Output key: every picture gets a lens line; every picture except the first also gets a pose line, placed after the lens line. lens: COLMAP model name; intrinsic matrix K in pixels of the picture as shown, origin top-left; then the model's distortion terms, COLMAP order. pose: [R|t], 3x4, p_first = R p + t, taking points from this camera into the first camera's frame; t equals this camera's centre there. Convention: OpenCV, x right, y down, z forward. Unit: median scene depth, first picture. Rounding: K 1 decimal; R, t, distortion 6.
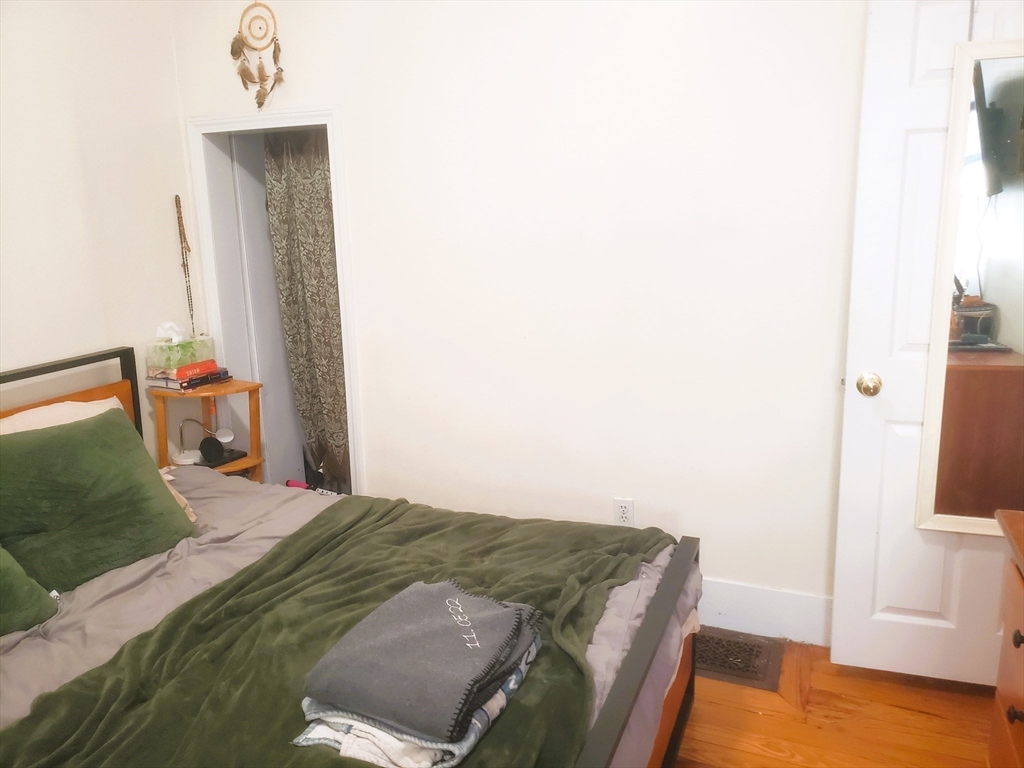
lens RADIAL K [[809.0, 0, 508.4], [0, 809.0, 381.1], [0, 0, 1]] dist [0.014578, -0.006871]
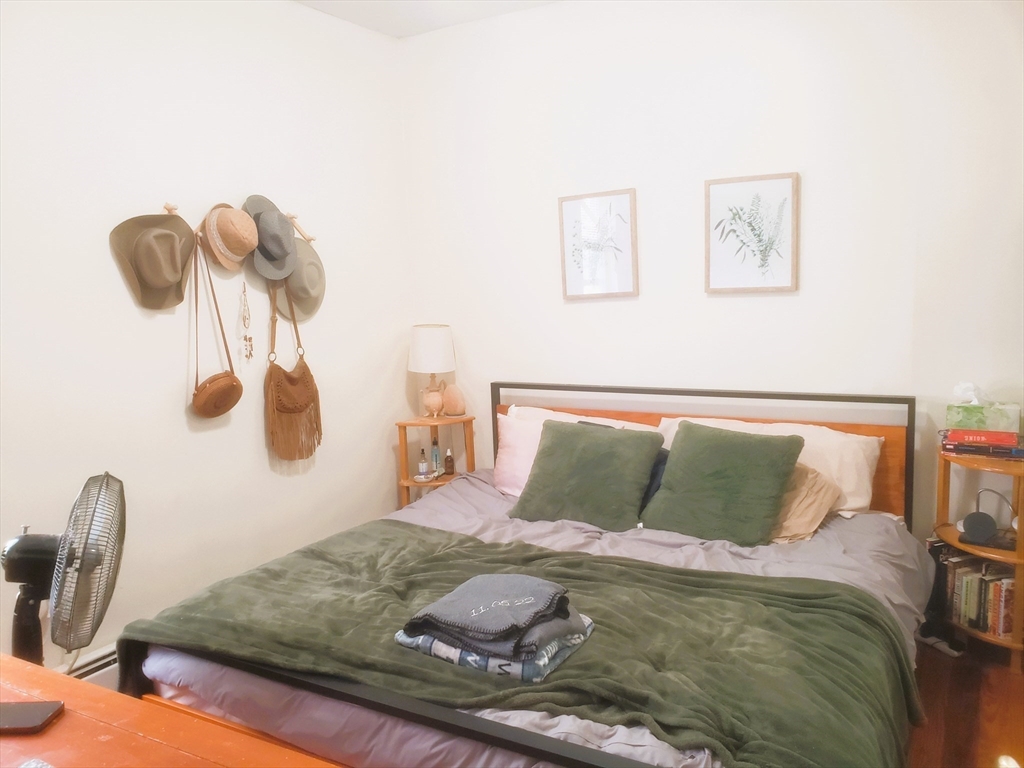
lens RADIAL K [[809.0, 0, 508.8], [0, 809.0, 385.5], [0, 0, 1]] dist [0.014578, -0.006871]
pose [[-0.130369, 0.164683, -0.977693, 0.842012], [-0.176537, 0.966495, 0.186337, -0.213145], [0.975622, 0.196891, -0.096928, 0.773062]]
